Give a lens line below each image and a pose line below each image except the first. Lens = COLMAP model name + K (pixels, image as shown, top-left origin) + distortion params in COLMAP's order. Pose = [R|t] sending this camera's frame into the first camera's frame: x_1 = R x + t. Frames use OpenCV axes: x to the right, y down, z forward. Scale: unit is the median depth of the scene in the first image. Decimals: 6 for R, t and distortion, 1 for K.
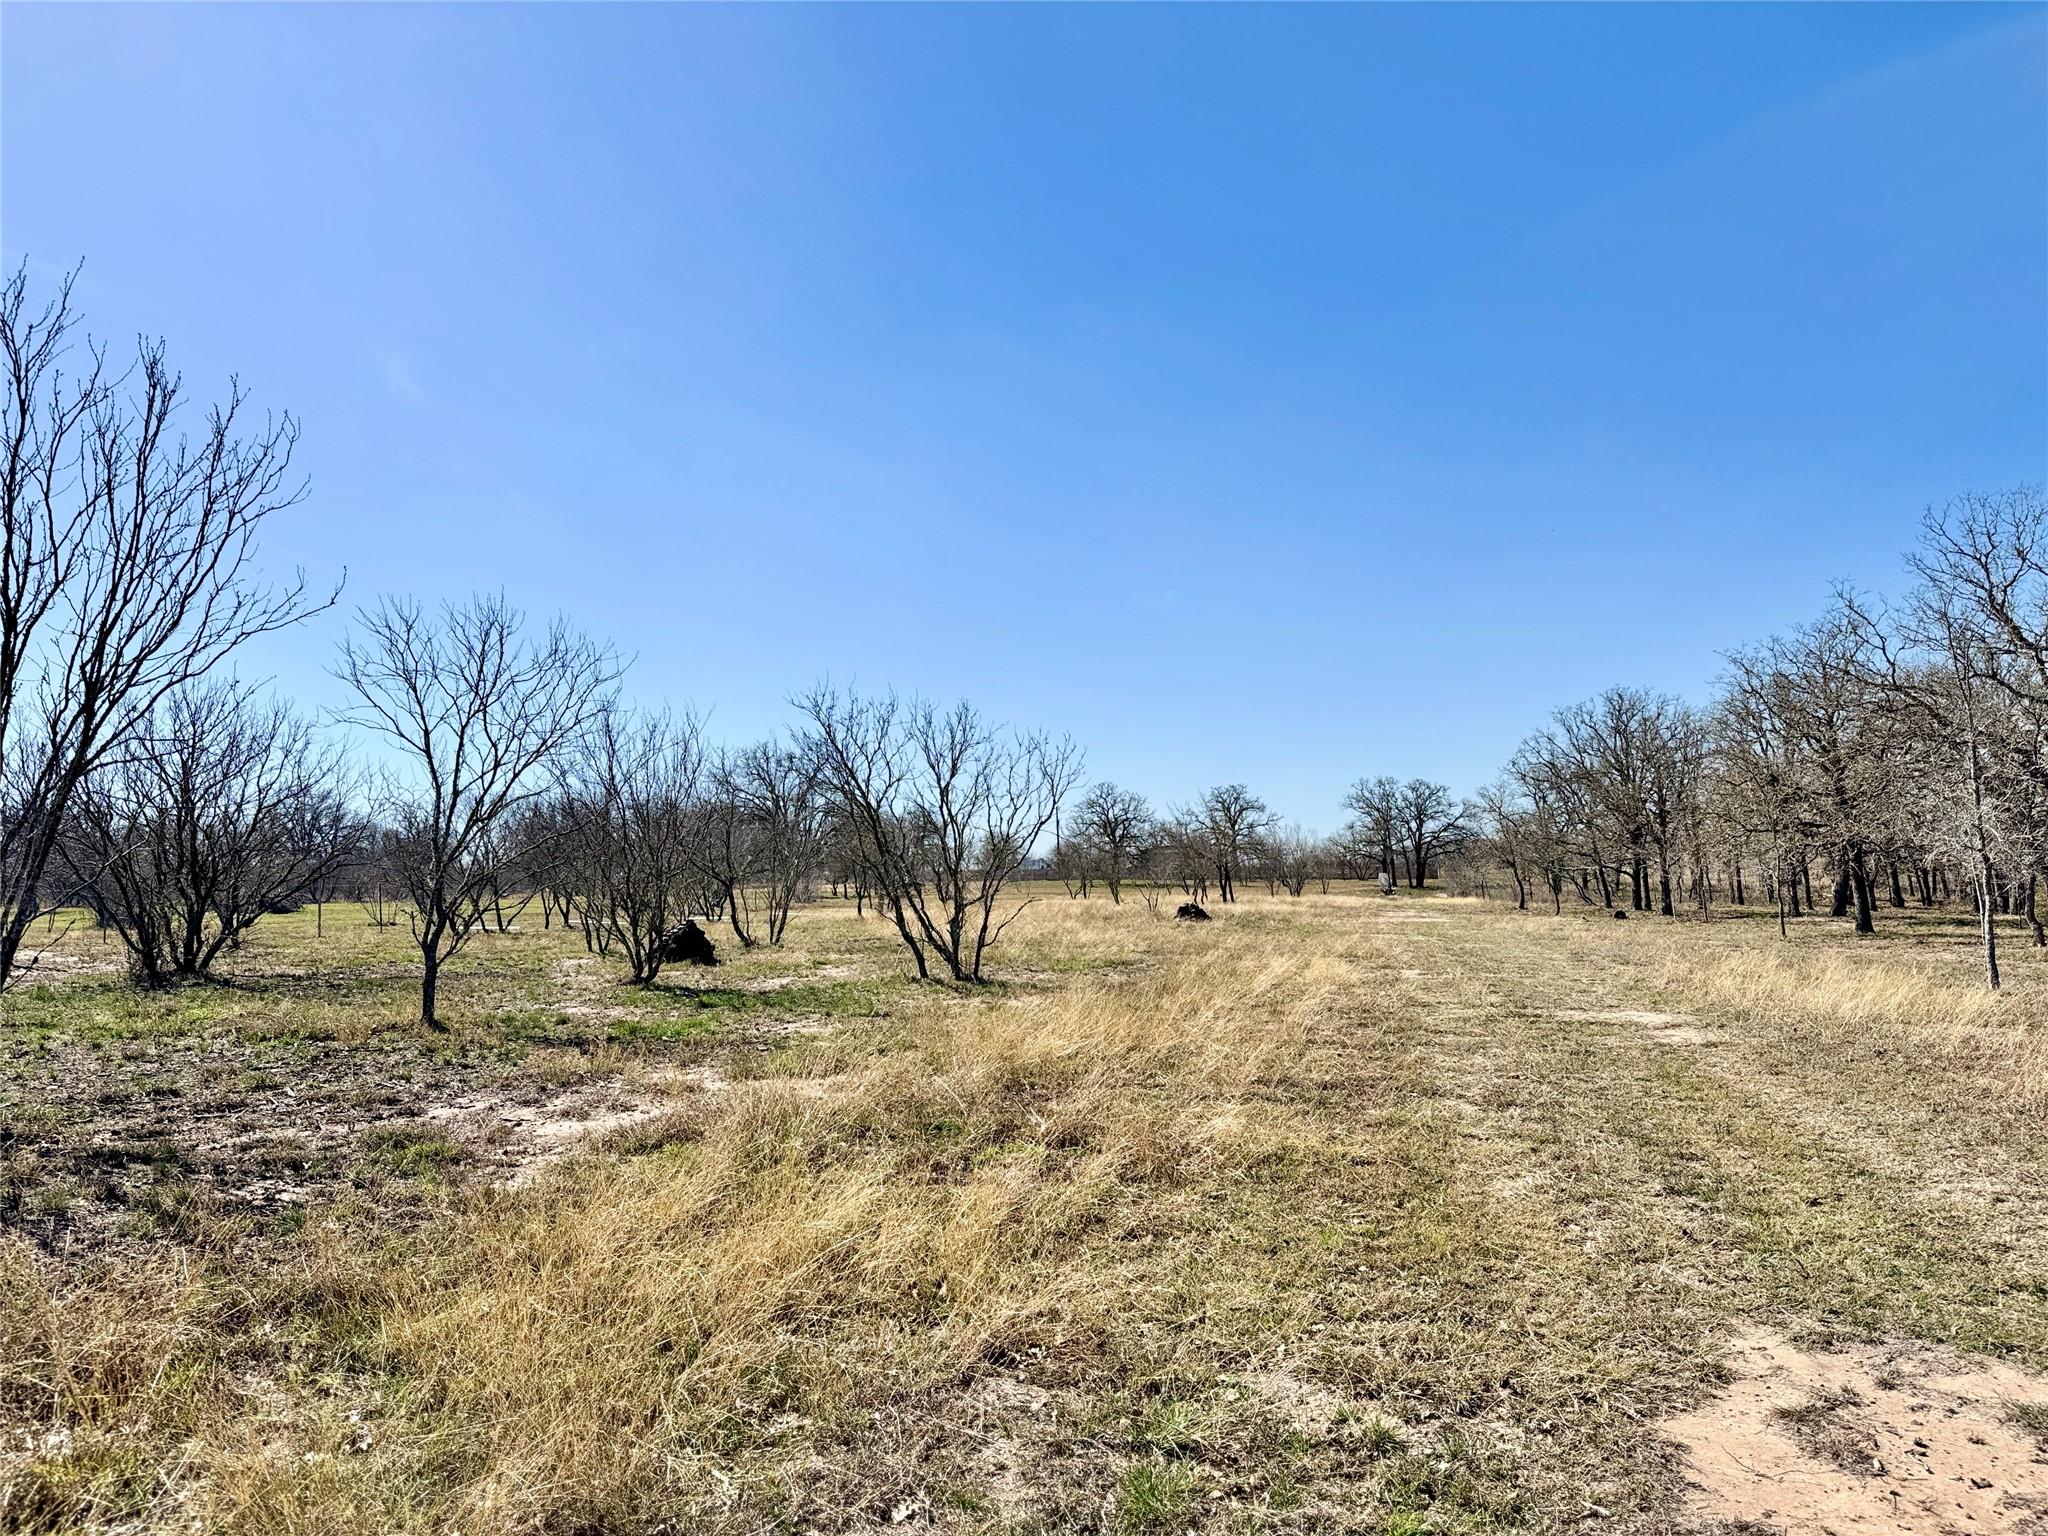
lens RADIAL K [[1441.0, 0, 1024.0], [0, 1441.0, 768.0], [0, 0, 1]] dist [0.069065, -0.002323]
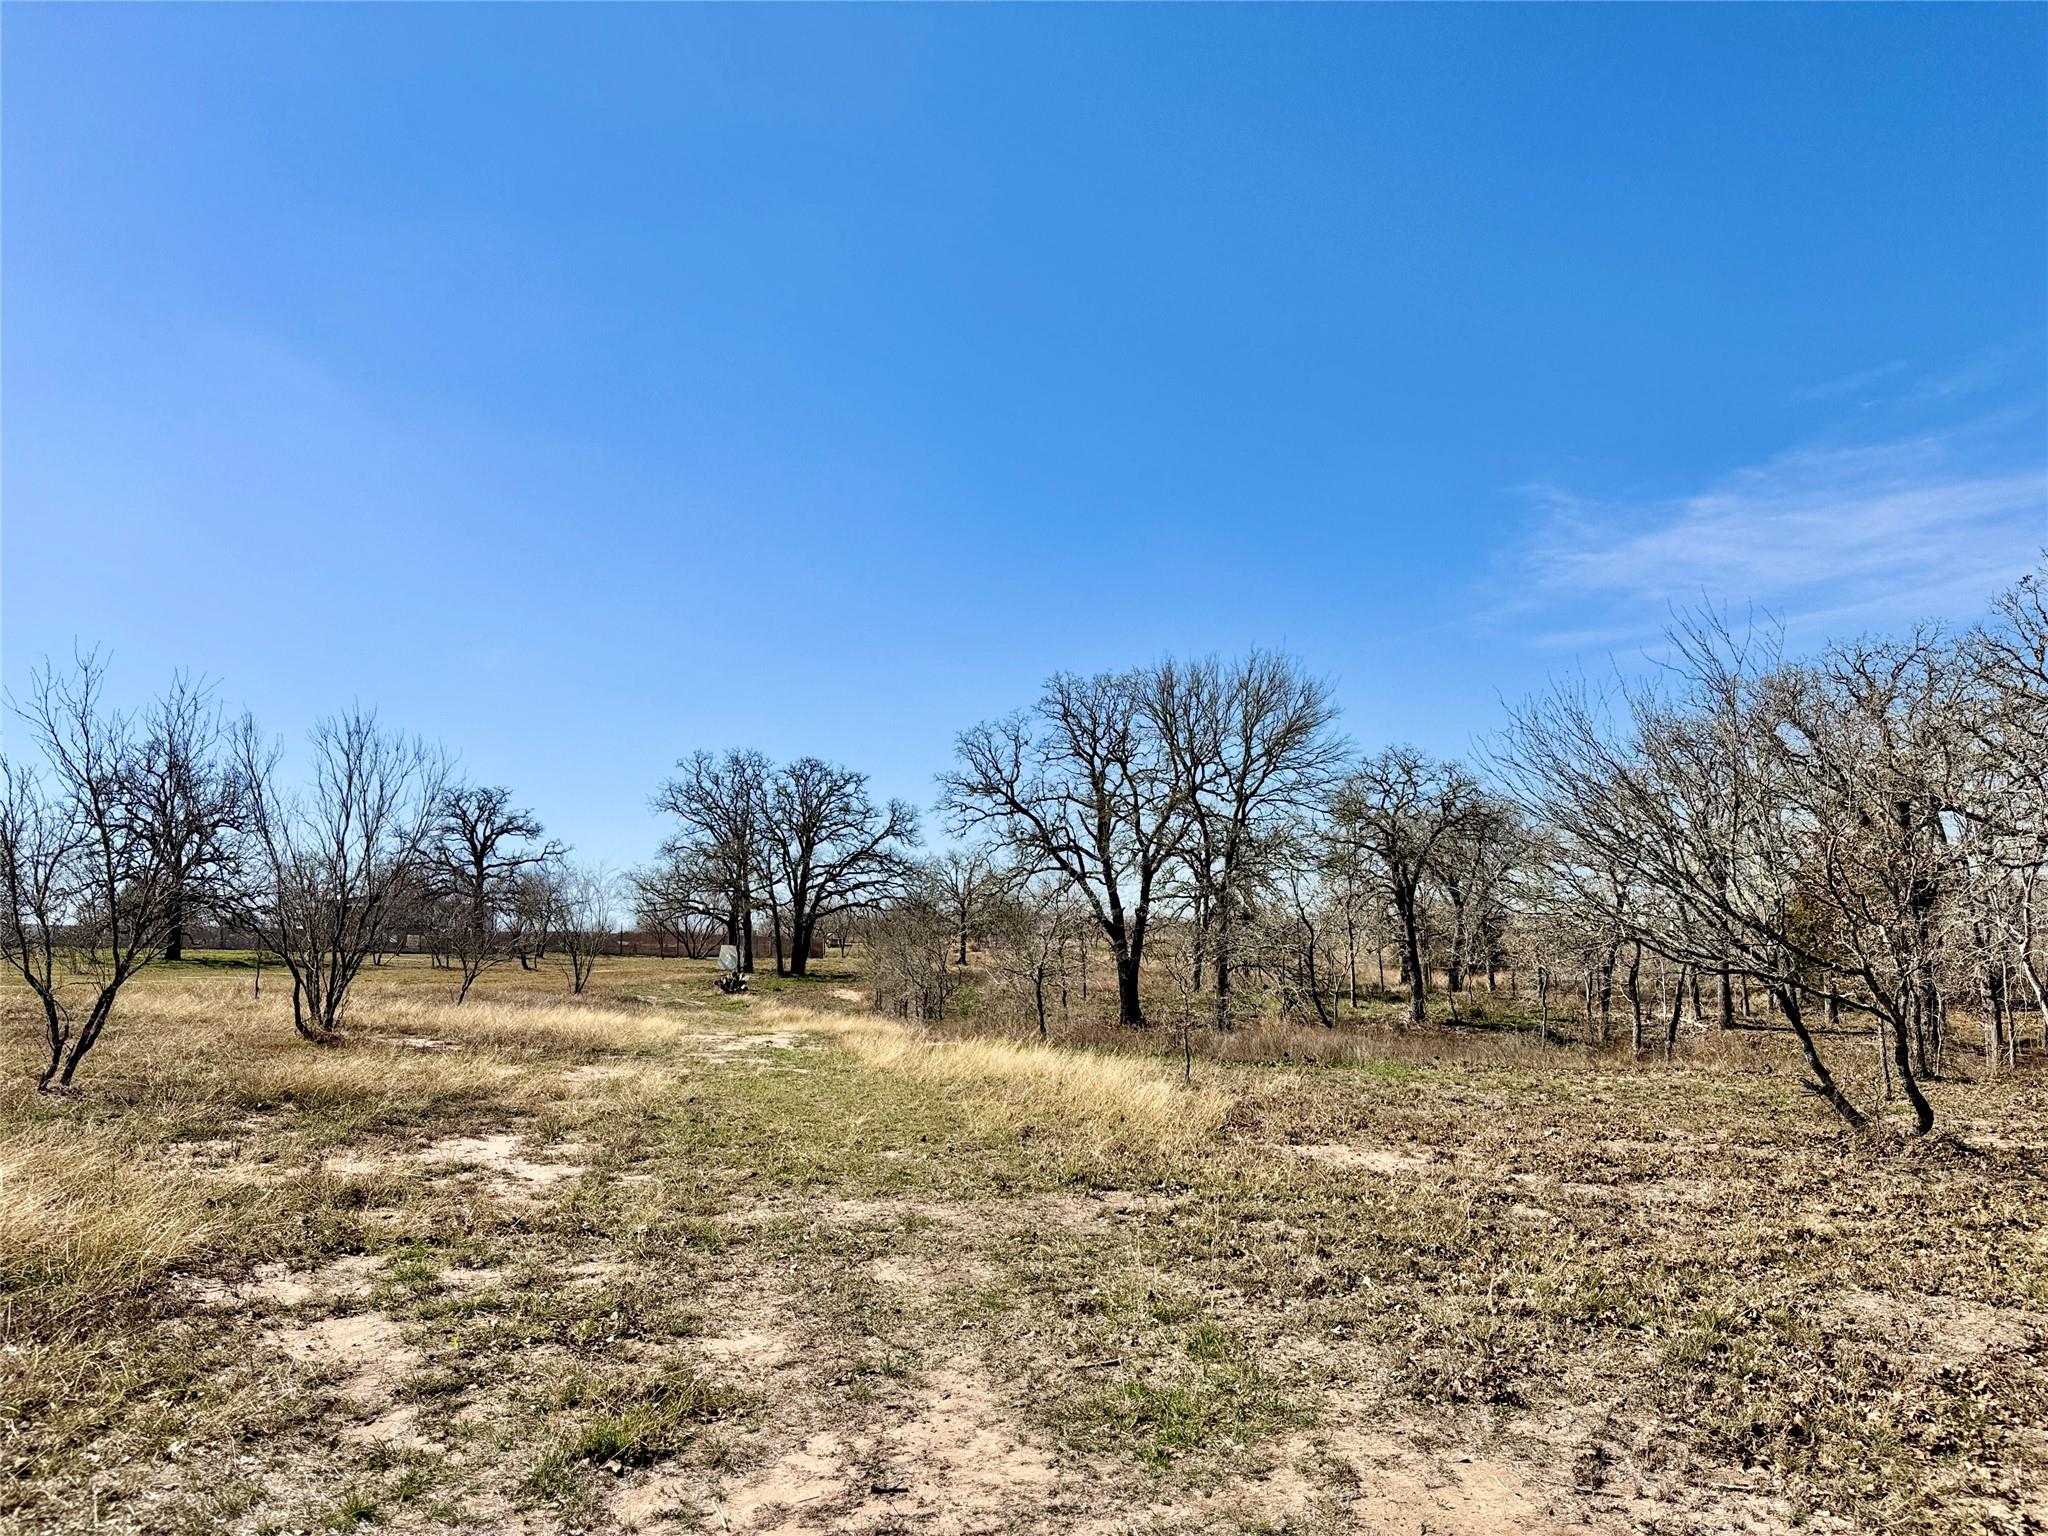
lens RADIAL K [[1441.0, 0, 1024.0], [0, 1441.0, 768.0], [0, 0, 1]] dist [0.069065, -0.002323]
pose [[0.910096, 0.079251, 0.406750, 0.133518], [-0.054871, 0.995946, -0.071278, 0.042019], [-0.410750, 0.042551, 0.910755, 0.502466]]
